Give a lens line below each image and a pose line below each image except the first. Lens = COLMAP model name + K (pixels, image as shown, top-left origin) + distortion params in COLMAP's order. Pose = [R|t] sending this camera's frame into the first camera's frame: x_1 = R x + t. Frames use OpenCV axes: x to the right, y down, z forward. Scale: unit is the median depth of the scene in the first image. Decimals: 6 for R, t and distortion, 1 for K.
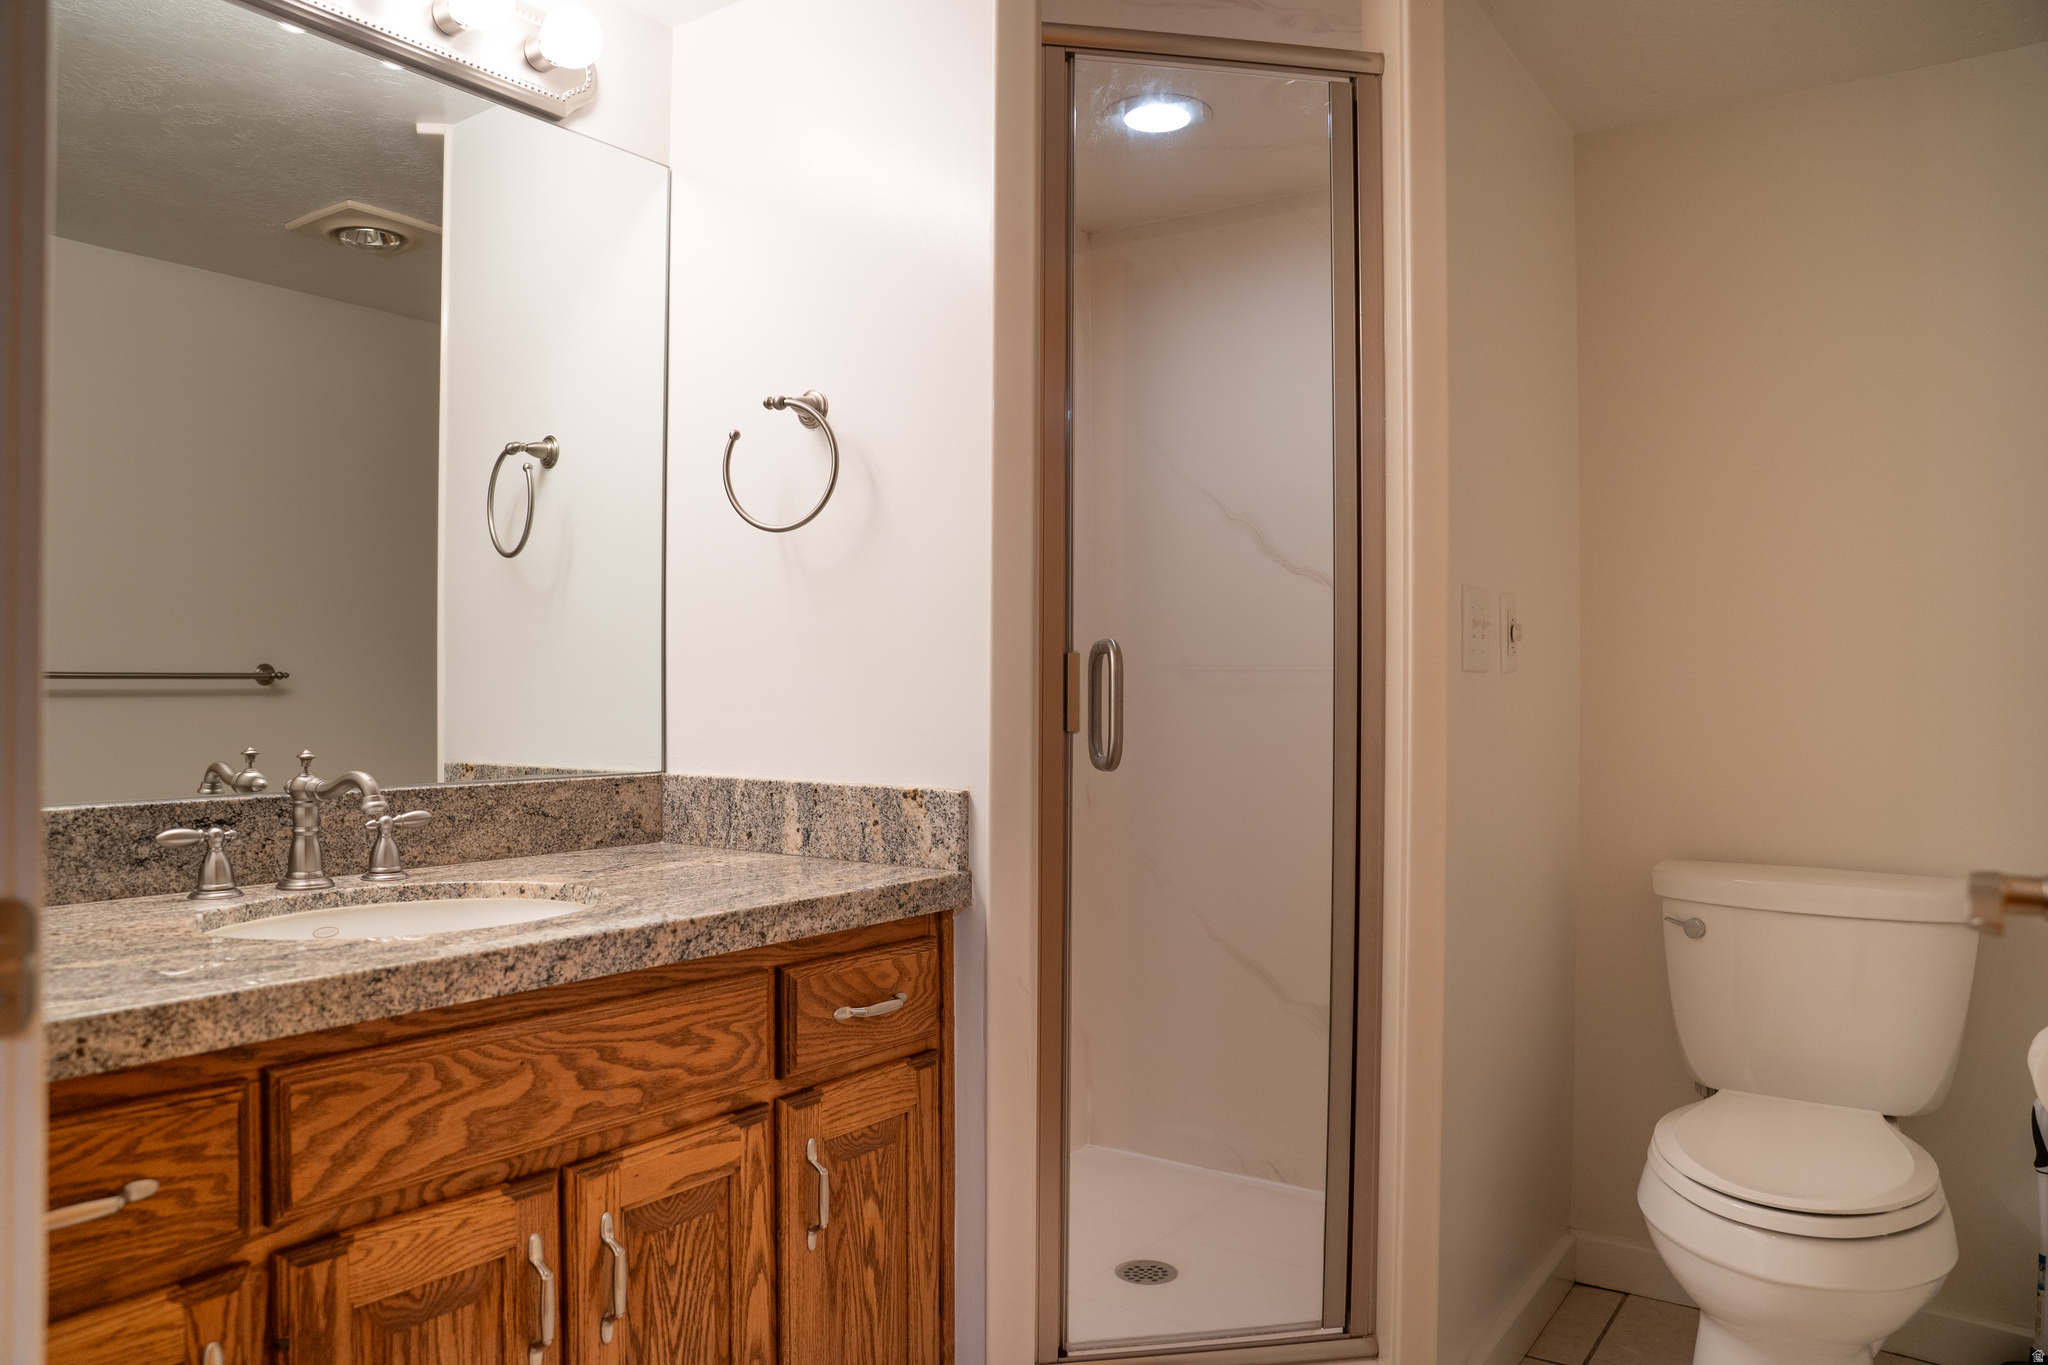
lens RADIAL K [[1444.5, 0, 1024.0], [0, 1444.5, 682.5], [0, 0, 1]] dist [-0.129803, 0.099254]
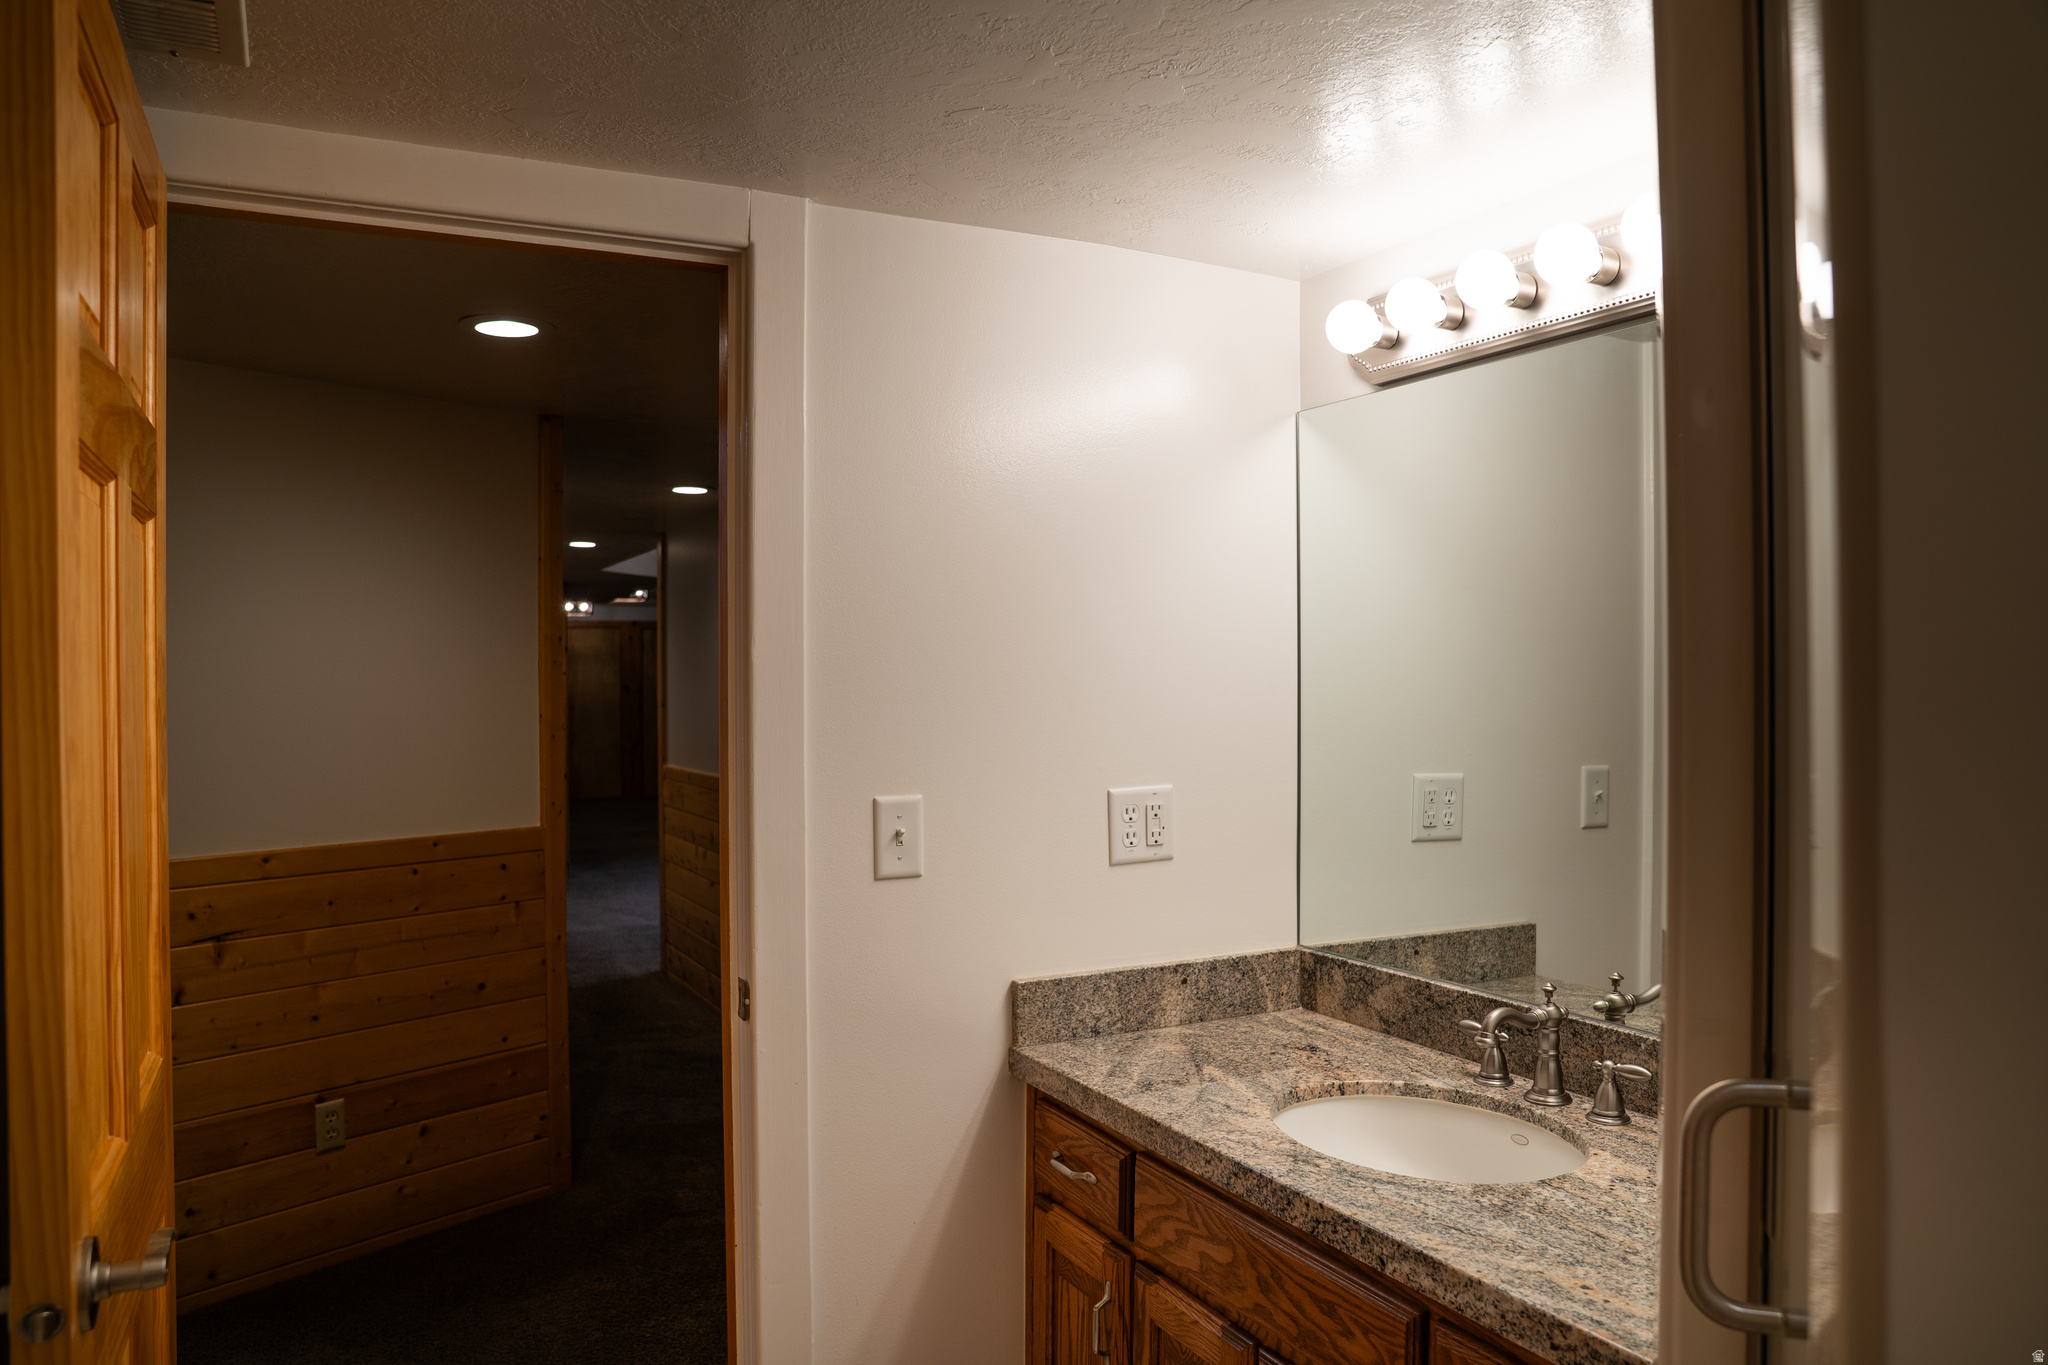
lens RADIAL K [[1444.5, 0, 1024.0], [0, 1444.5, 682.5], [0, 0, 1]] dist [-0.129803, 0.099254]
pose [[-0.477423, 0.000088, -0.878674, 0.879719], [0.007256, 0.999966, -0.003842, -0.242092], [0.878644, -0.008210, -0.477407, 1.439769]]
